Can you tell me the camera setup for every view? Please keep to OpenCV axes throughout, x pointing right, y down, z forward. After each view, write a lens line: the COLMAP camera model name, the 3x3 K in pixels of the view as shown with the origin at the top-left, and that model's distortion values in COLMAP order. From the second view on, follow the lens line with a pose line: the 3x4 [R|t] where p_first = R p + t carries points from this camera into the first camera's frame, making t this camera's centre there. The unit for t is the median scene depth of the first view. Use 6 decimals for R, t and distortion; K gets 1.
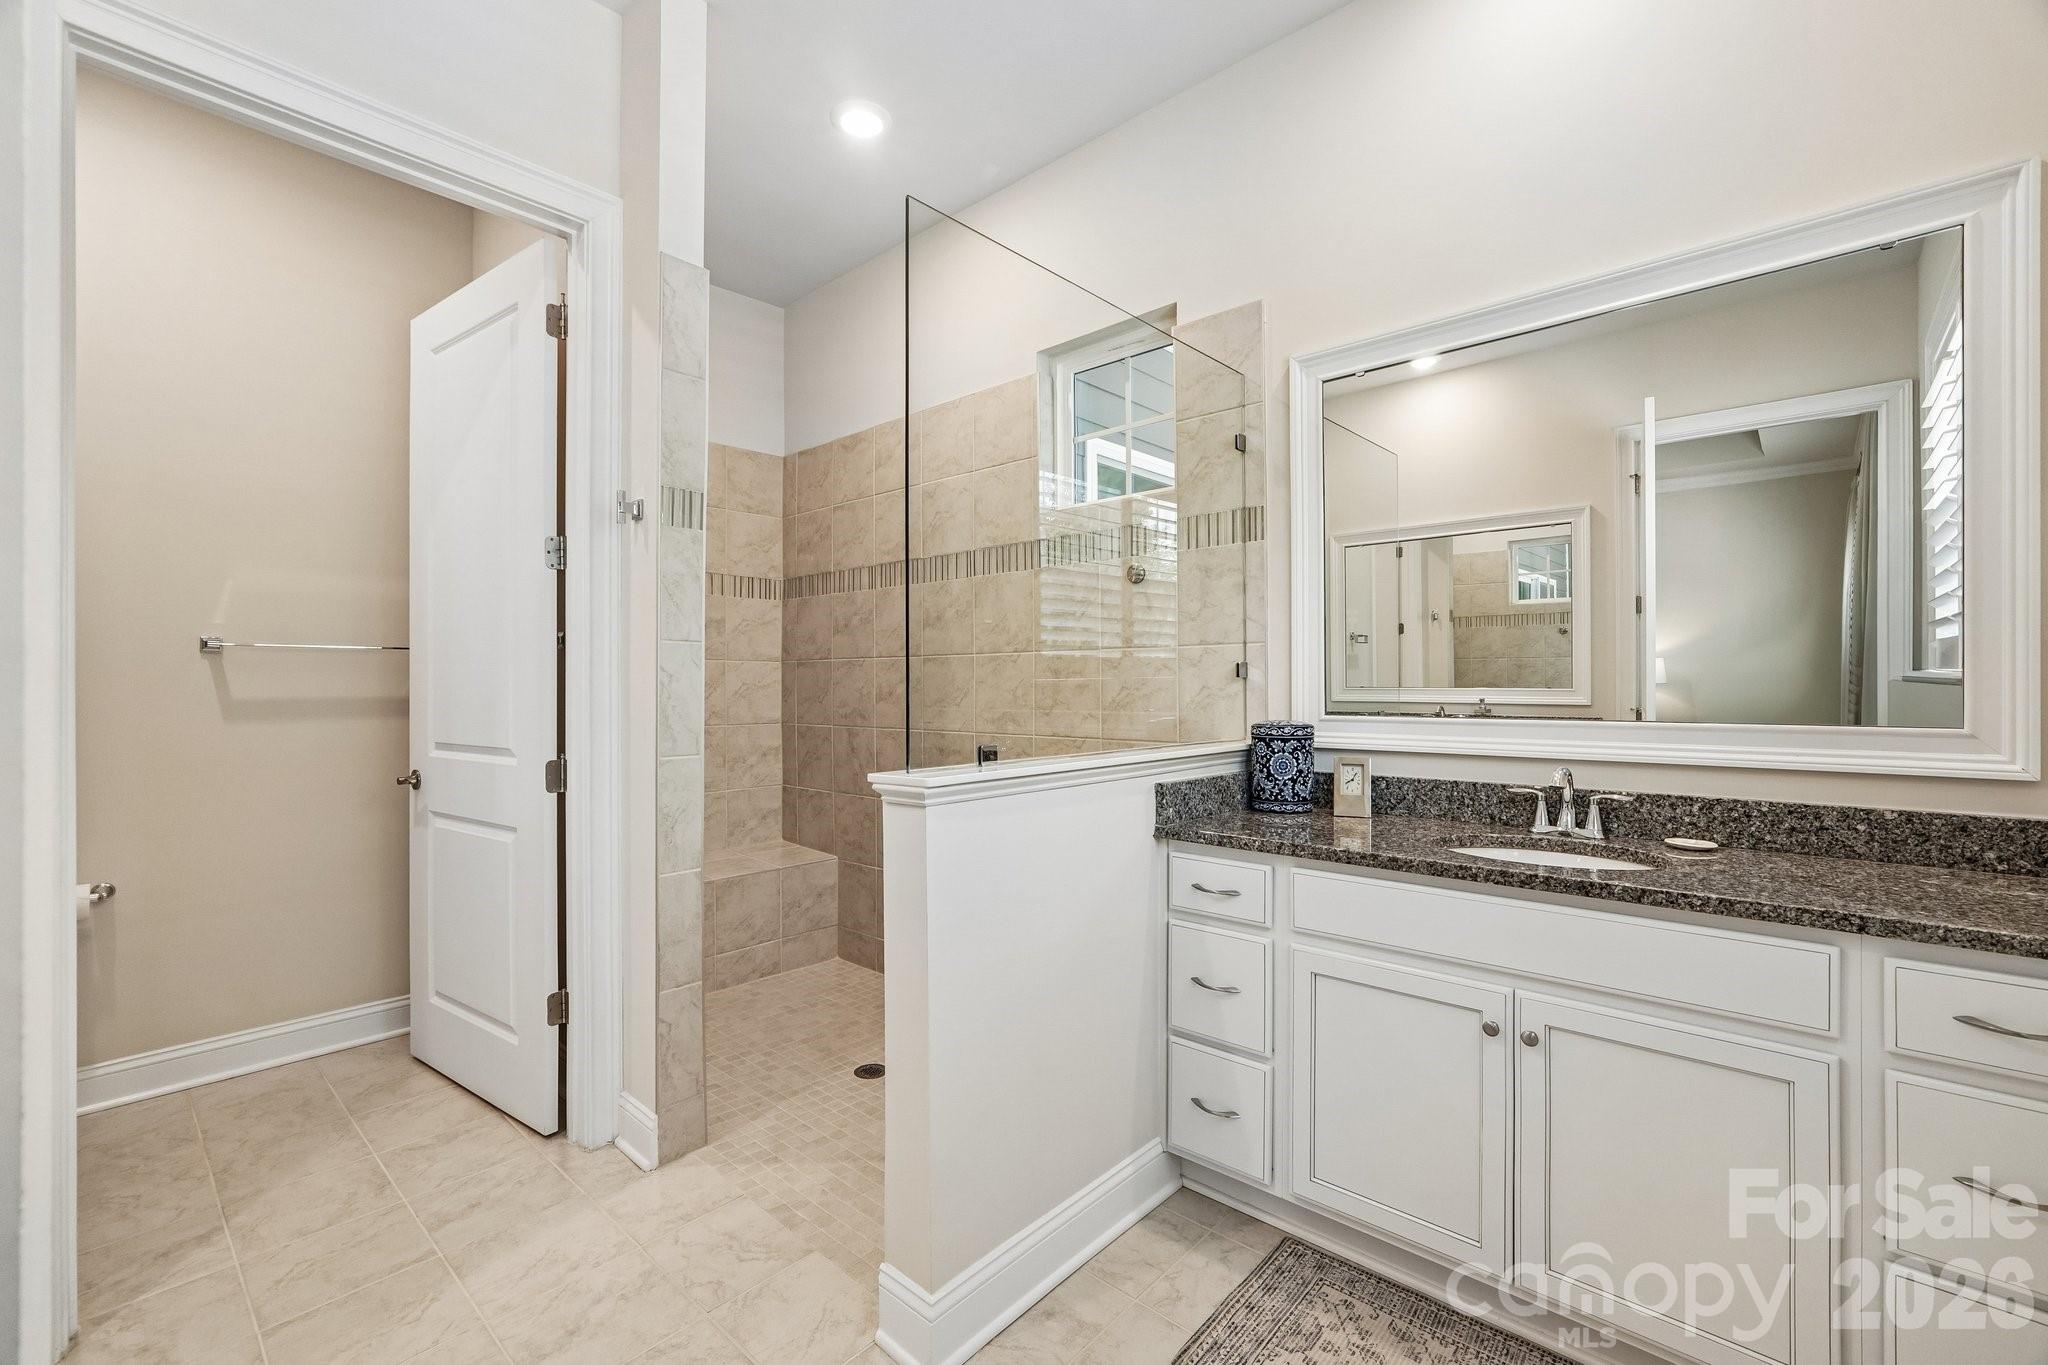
lens RADIAL K [[857.3, 0, 1021.8], [0, 857.3, 687.0], [0, 0, 1]] dist [-0.009396, 0.000680]
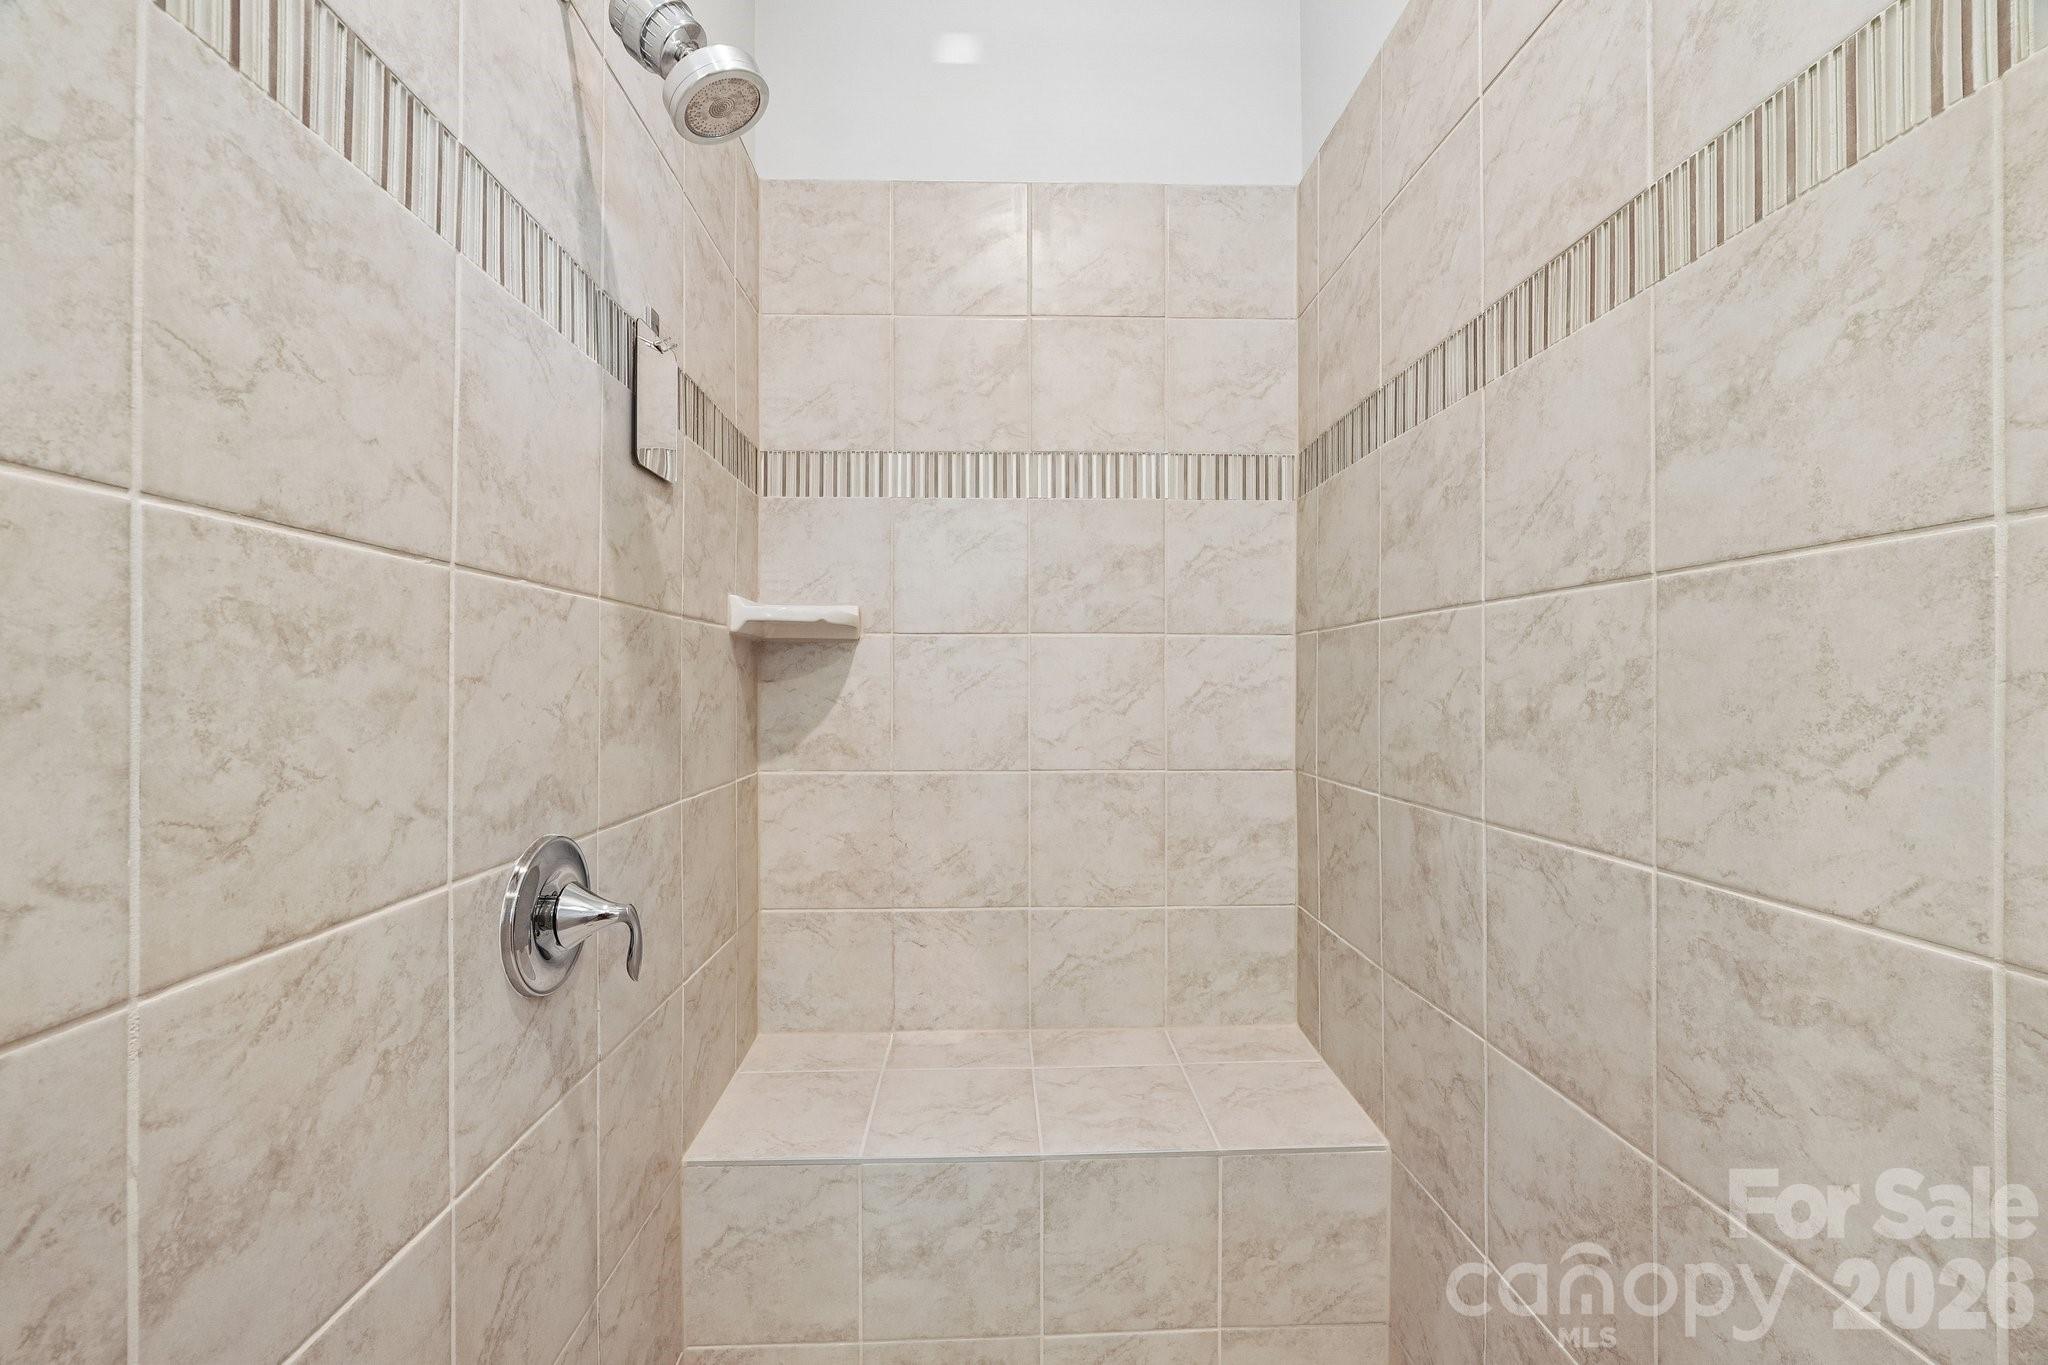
lens RADIAL K [[857.3, 0, 1021.2], [0, 857.3, 687.3], [0, 0, 1]] dist [-0.009396, 0.000680]
pose [[0.693049, 0.002743, -0.720886, -0.055981], [0.000458, 0.999991, 0.004246, -0.003612], [0.720891, -0.003273, 0.693041, 0.600866]]
